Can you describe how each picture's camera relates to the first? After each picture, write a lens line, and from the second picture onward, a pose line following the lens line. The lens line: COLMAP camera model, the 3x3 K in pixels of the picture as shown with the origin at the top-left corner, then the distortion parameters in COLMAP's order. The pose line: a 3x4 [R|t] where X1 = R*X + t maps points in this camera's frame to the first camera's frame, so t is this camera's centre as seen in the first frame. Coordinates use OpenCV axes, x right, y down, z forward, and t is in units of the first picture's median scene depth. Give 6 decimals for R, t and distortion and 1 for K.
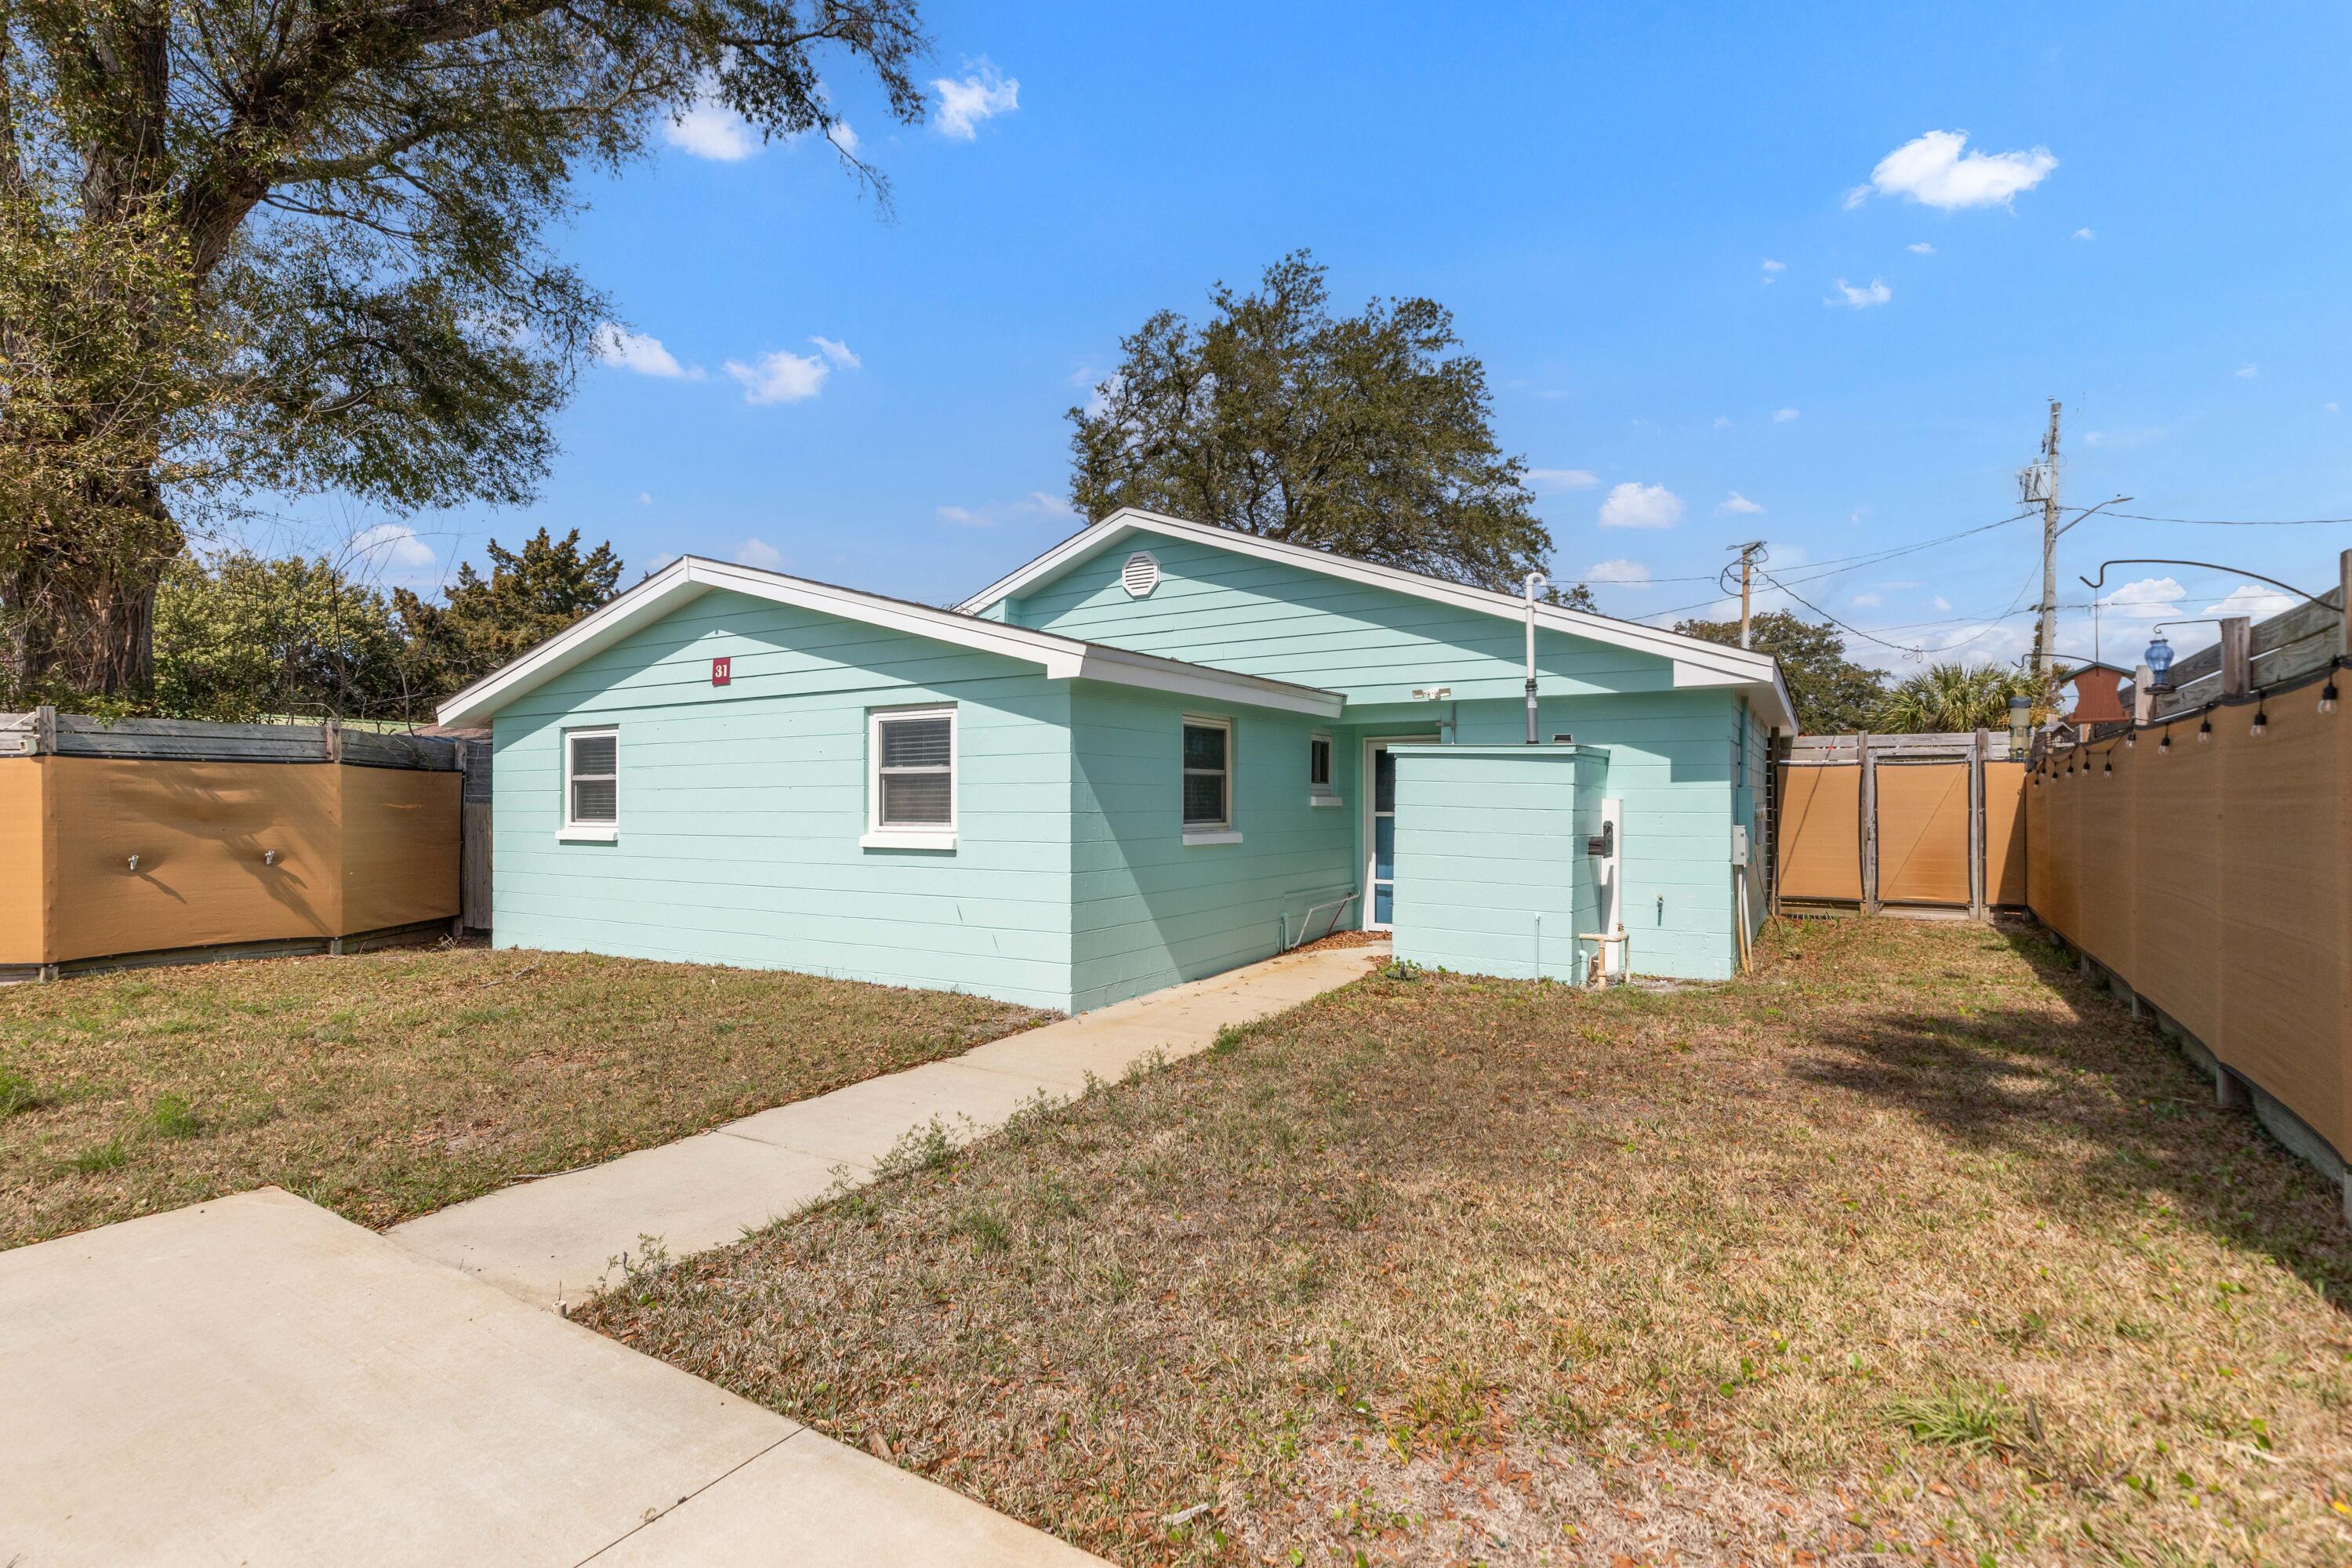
lens RADIAL K [[1093.0, 0, 1129.0], [0, 1093.0, 811.1], [0, 0, 1]] dist [-0.001857, -0.000200]
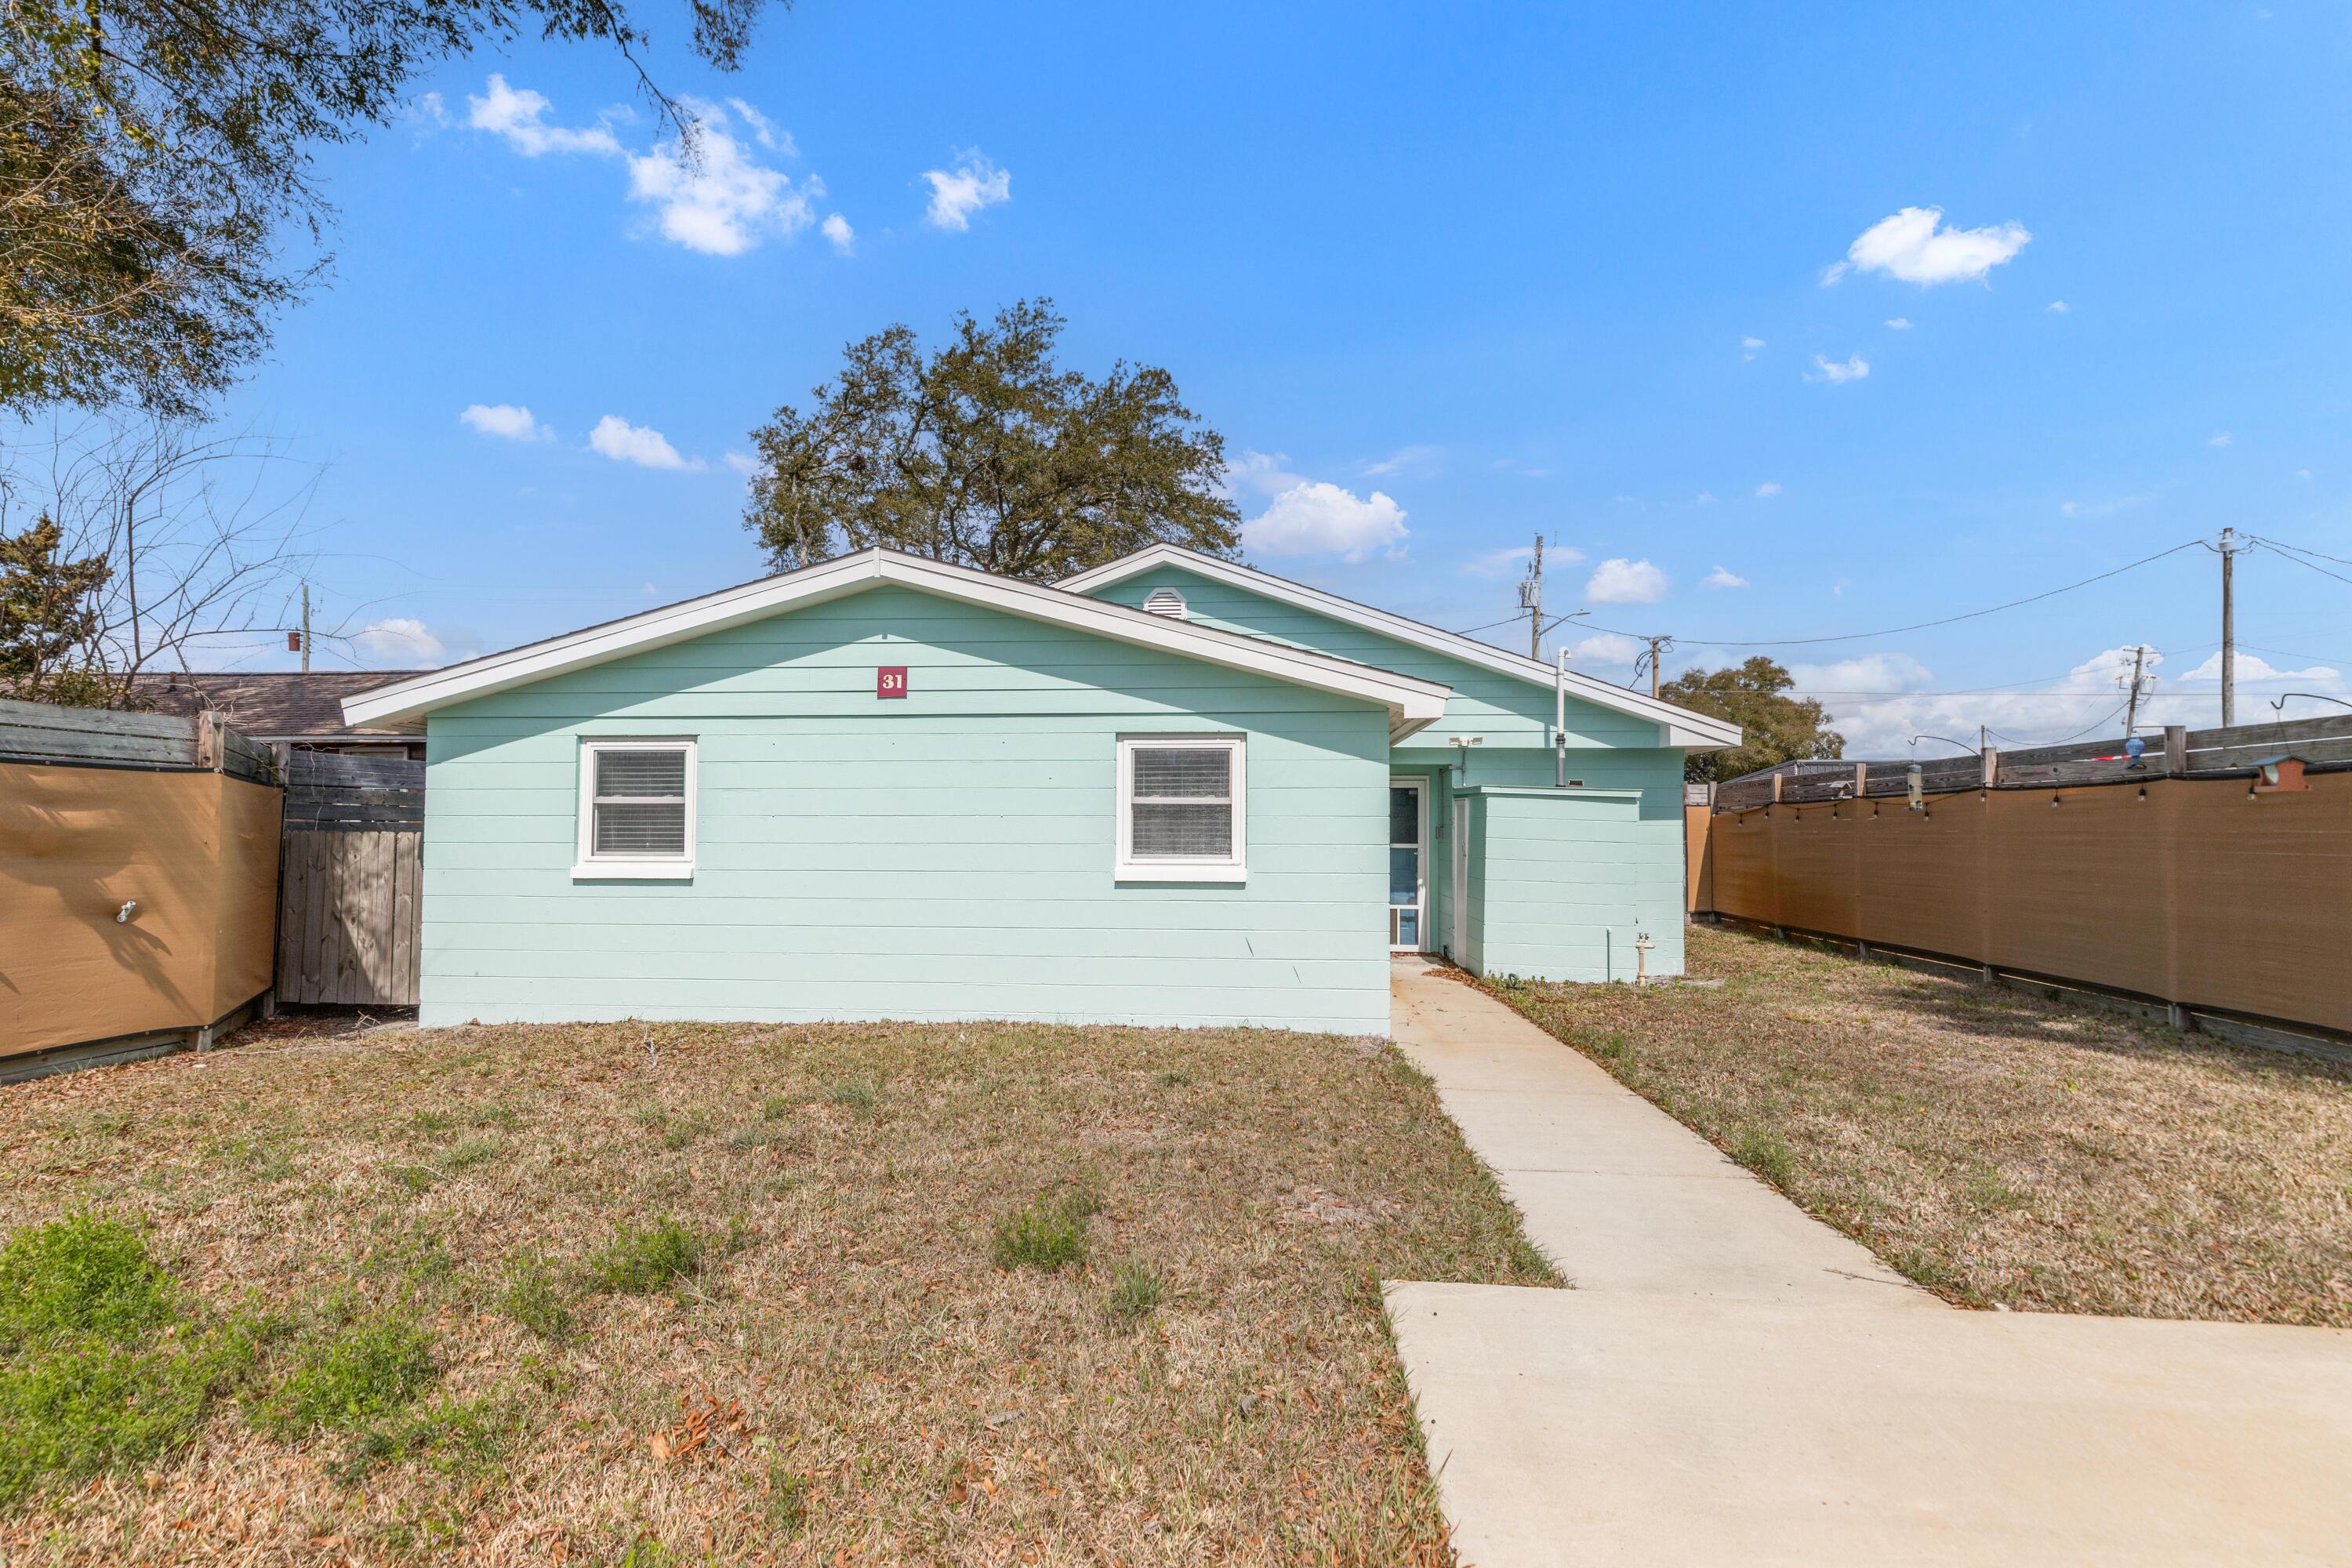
lens RADIAL K [[1093.0, 0, 1129.0], [0, 1093.0, 811.1], [0, 0, 1]] dist [-0.001857, -0.000200]
pose [[0.889911, 0.013565, 0.455933, -0.550799], [-0.001324, 0.999630, -0.027157, -0.001304], [-0.456133, 0.023564, 0.889600, 0.128097]]
